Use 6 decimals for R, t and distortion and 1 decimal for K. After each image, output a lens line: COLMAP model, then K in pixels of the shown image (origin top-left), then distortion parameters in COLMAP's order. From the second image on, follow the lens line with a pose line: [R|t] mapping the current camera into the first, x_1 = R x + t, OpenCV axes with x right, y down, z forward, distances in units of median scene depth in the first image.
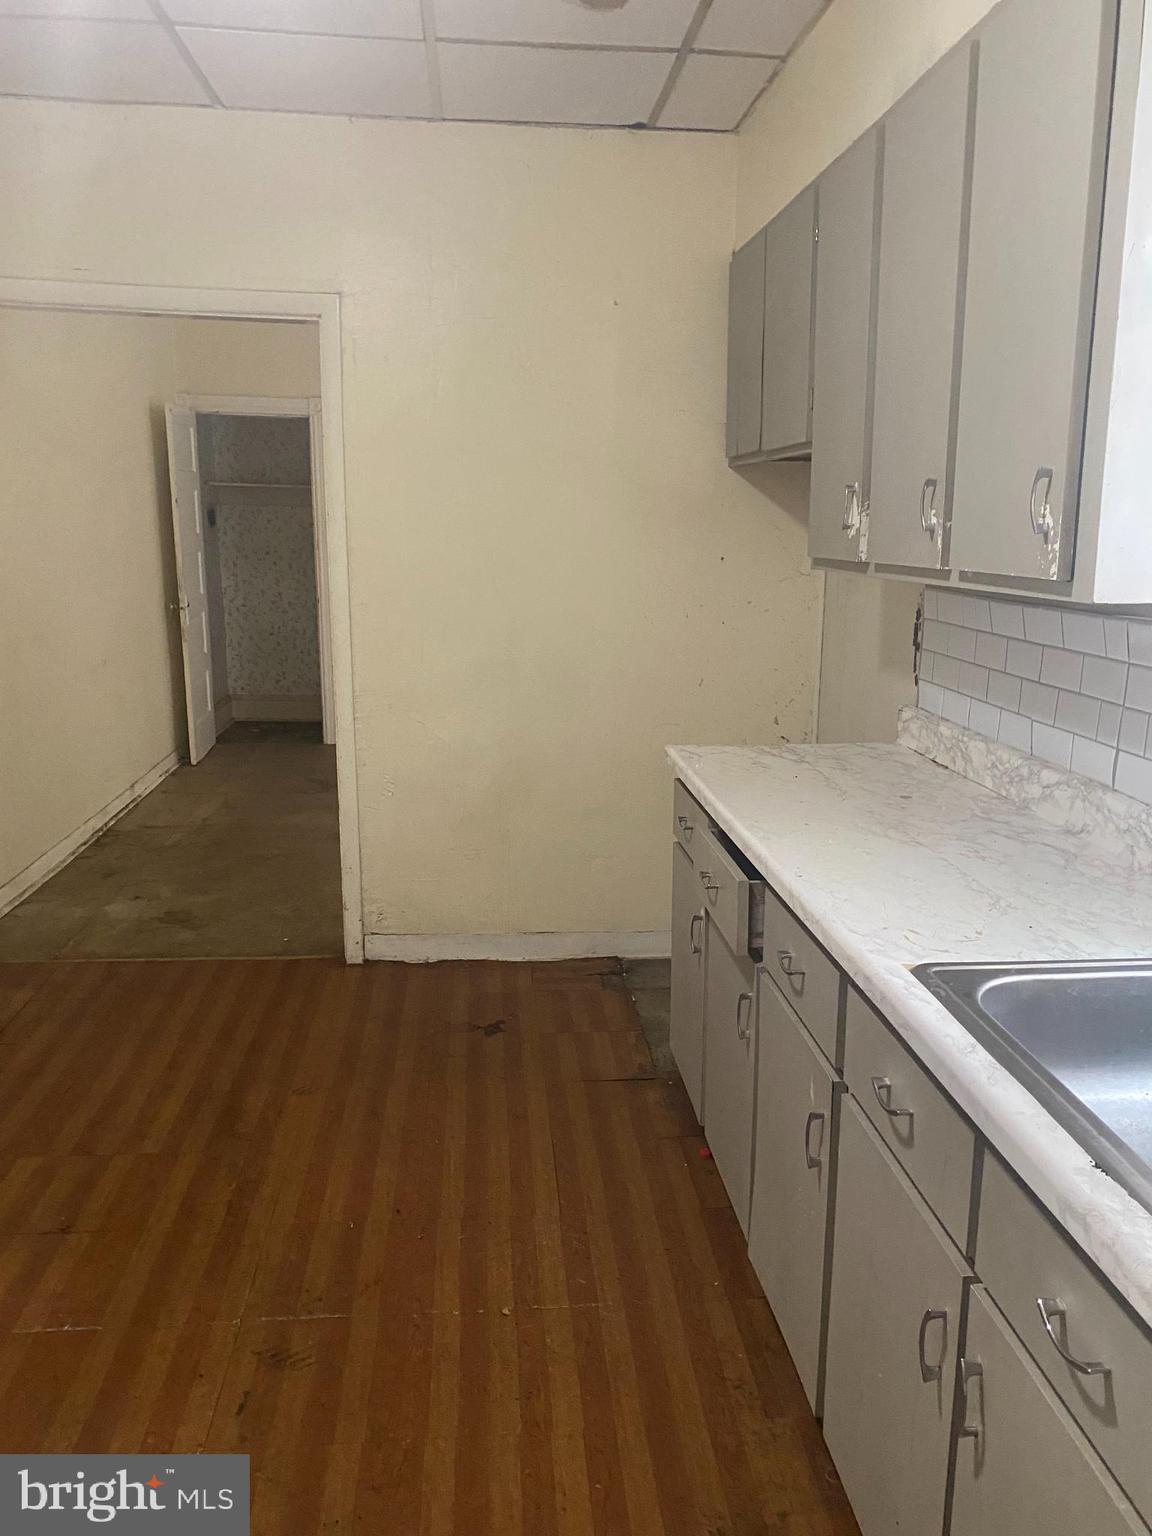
lens RADIAL K [[1145.2, 0, 574.4], [0, 1145.2, 775.1], [0, 0, 1]] dist [0.089270, -0.120235]
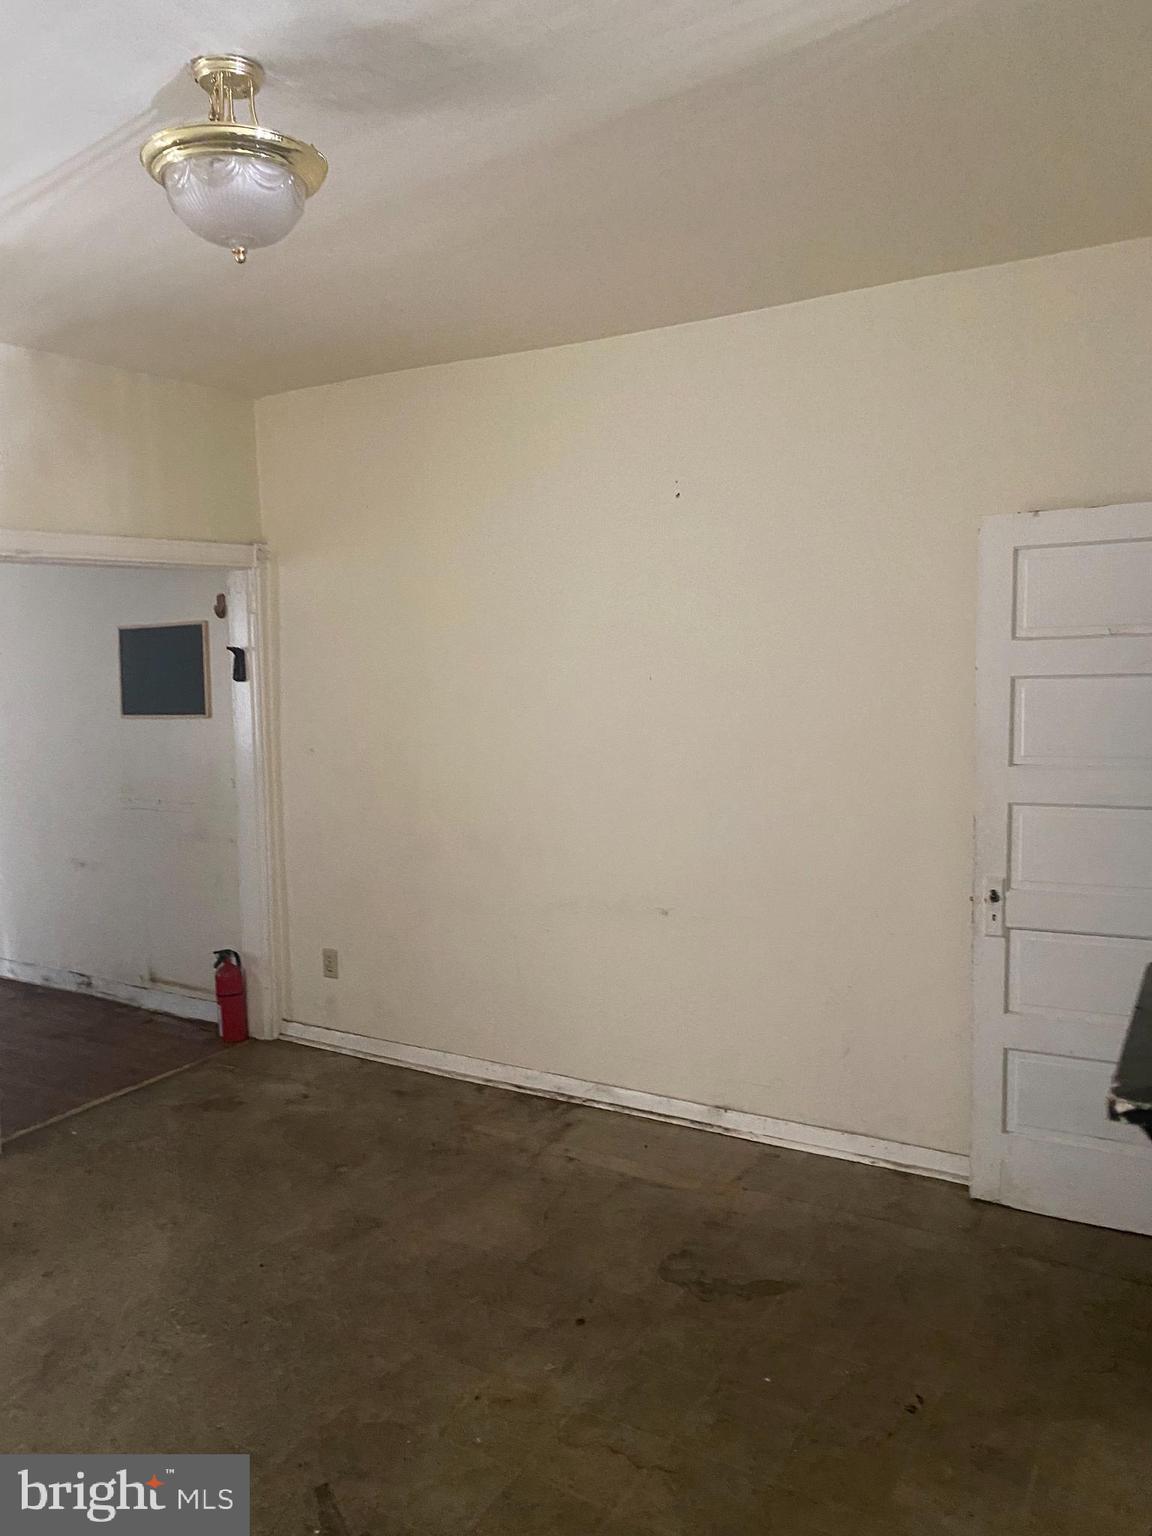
lens RADIAL K [[1145.2, 0, 574.4], [0, 1145.2, 775.1], [0, 0, 1]] dist [0.089270, -0.120235]
pose [[-0.596324, 0.062736, -0.800289, 0.437179], [-0.168944, 0.964805, 0.201519, -0.681708], [0.784765, 0.255374, -0.564737, 2.903580]]
